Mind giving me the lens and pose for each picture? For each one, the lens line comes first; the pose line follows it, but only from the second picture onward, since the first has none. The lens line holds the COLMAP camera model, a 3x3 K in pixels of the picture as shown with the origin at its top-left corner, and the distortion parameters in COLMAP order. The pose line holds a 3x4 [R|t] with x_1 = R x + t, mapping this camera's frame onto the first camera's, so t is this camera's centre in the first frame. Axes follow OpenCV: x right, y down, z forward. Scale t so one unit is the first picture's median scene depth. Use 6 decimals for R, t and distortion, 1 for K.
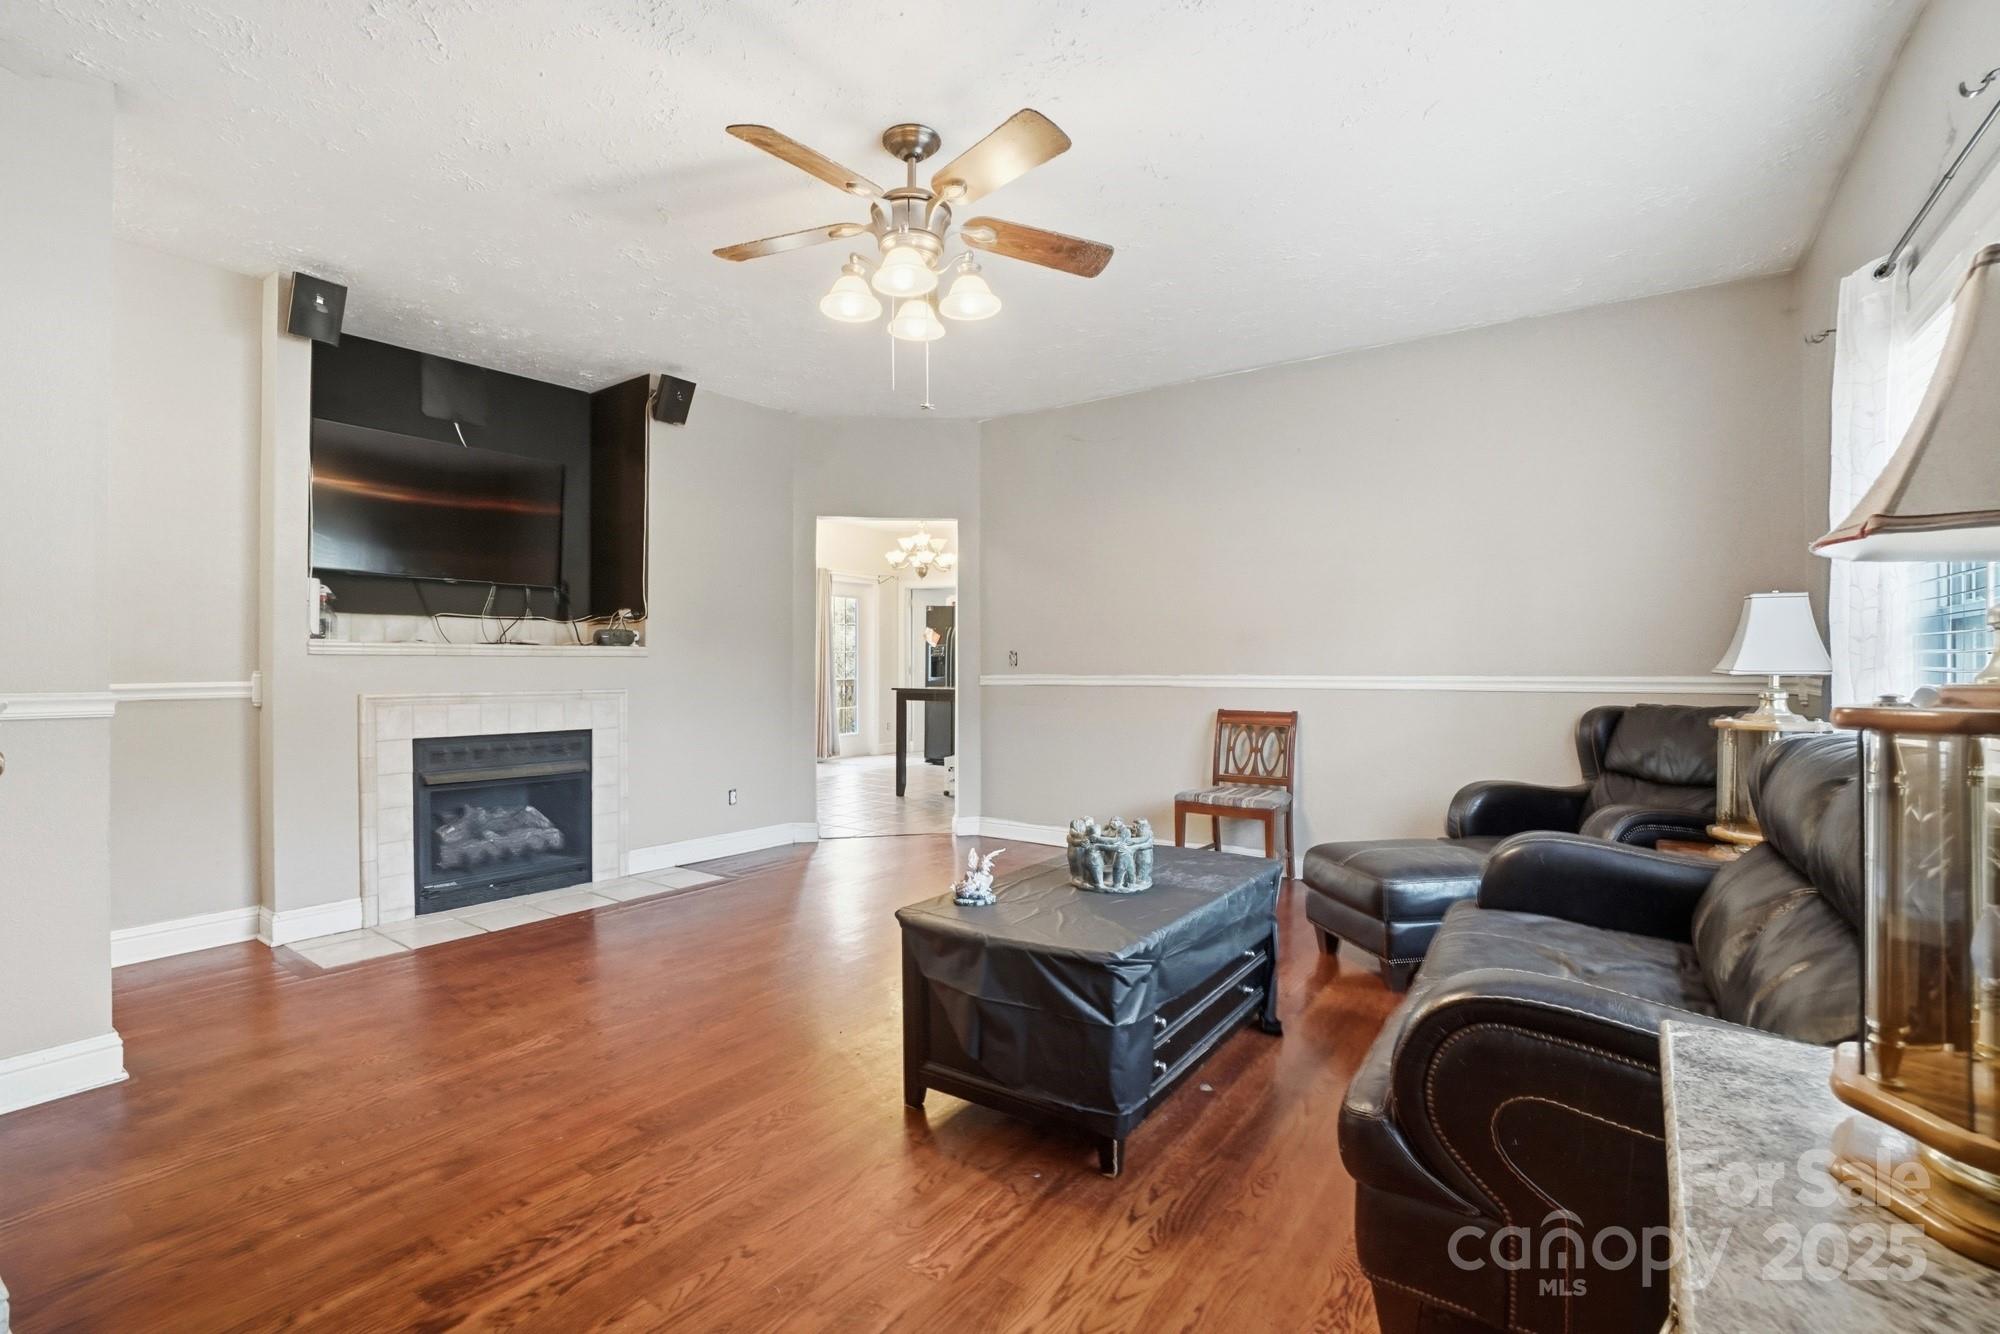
lens RADIAL K [[918.6, 0, 971.0], [0, 918.6, 674.0], [0, 0, 1]] dist [-0.042488, 0.017579]
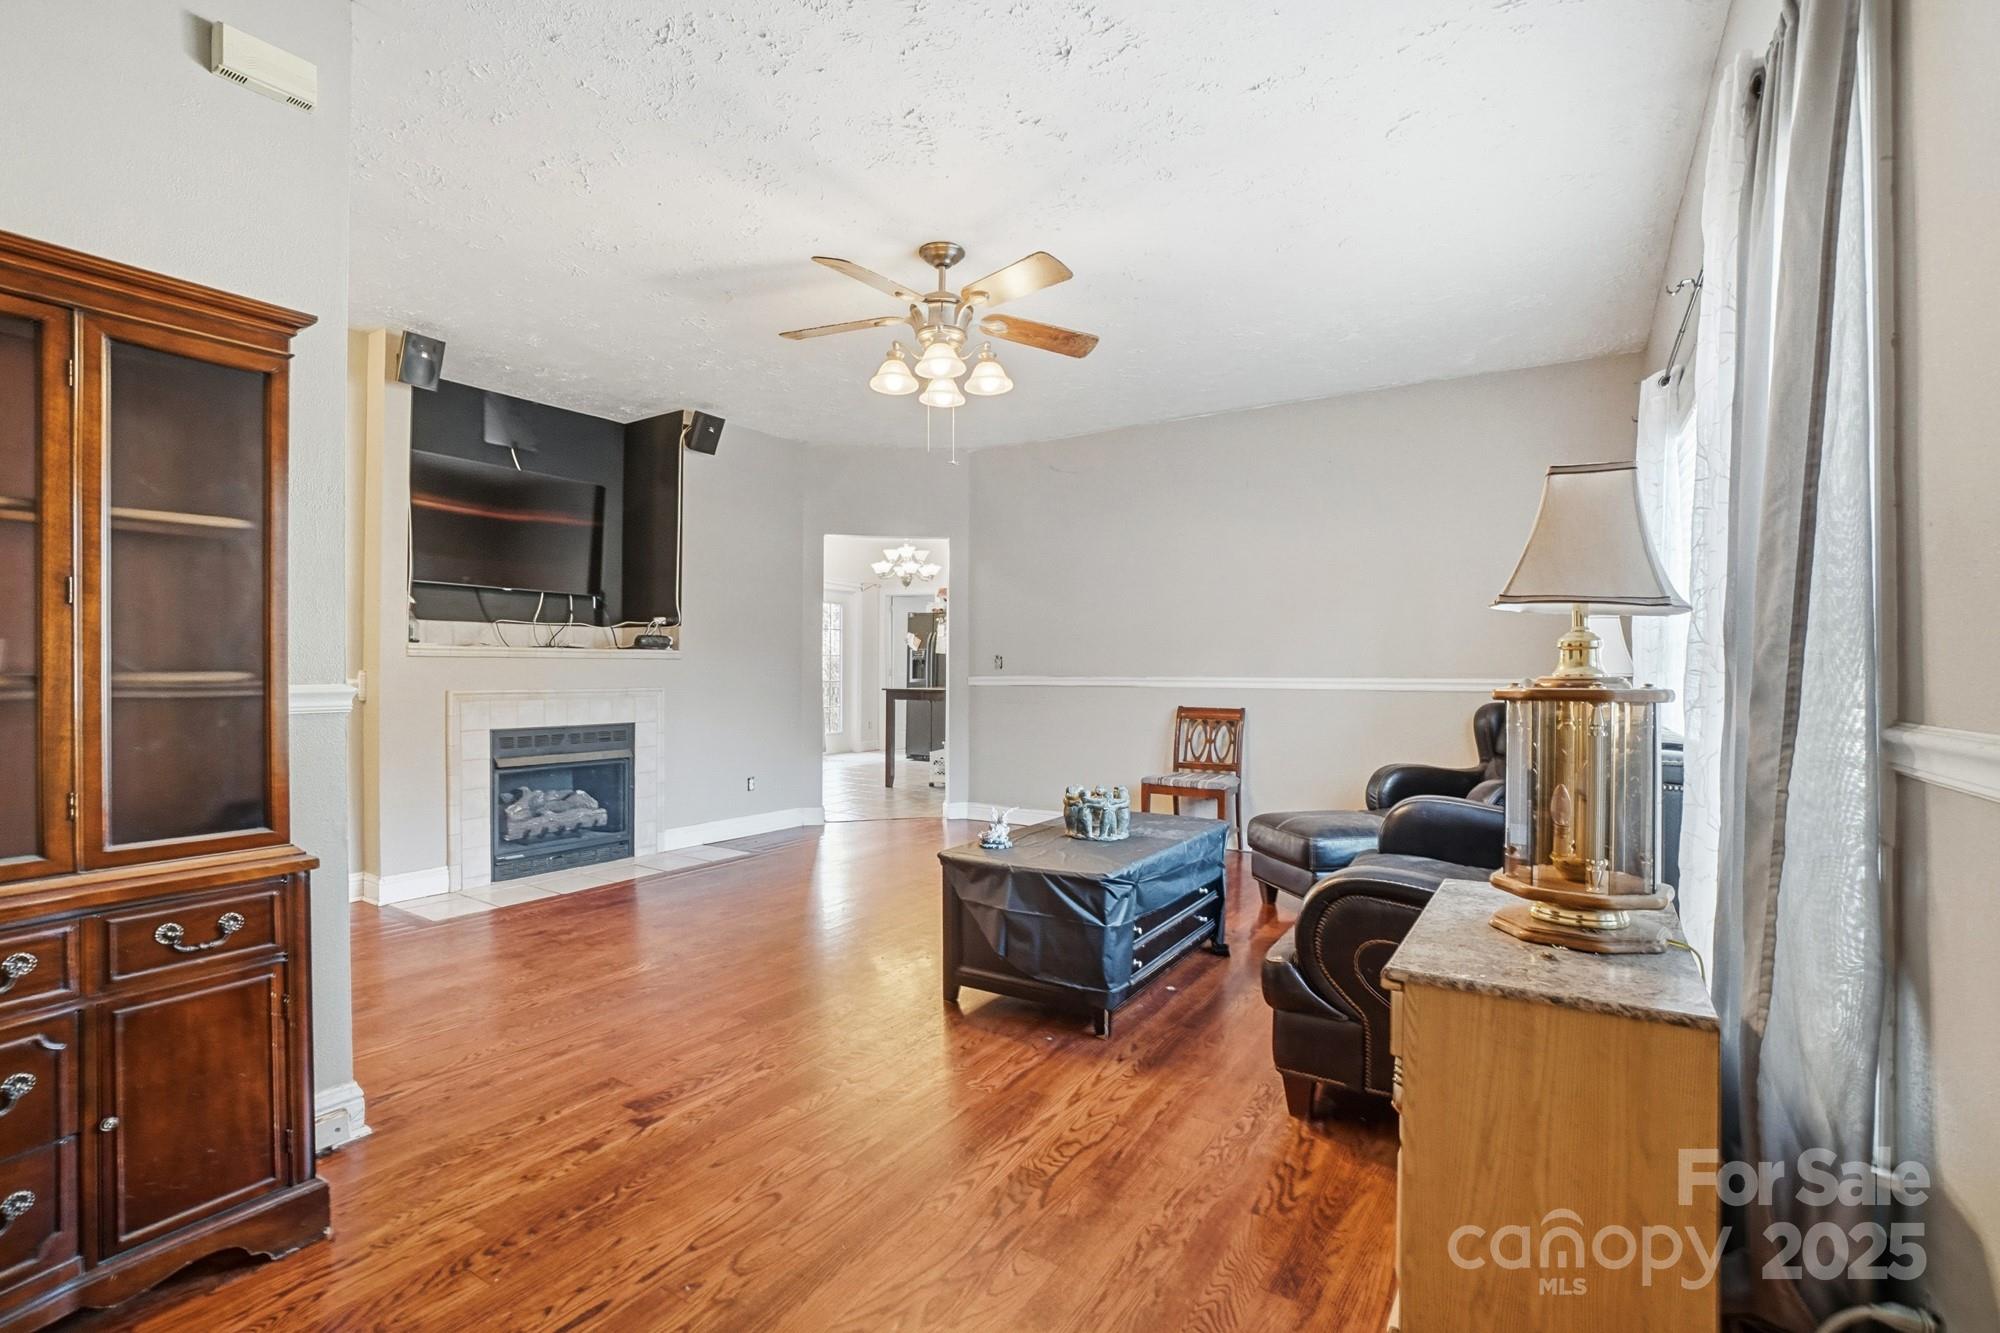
lens RADIAL K [[918.6, 0, 971.0], [0, 918.6, 673.5], [0, 0, 1]] dist [-0.042488, 0.017579]
pose [[0.999058, 0.002947, 0.043295, -0.069632], [-0.002758, 0.999986, -0.004427, 0.005465], [-0.043308, 0.004303, 0.999053, -0.242703]]
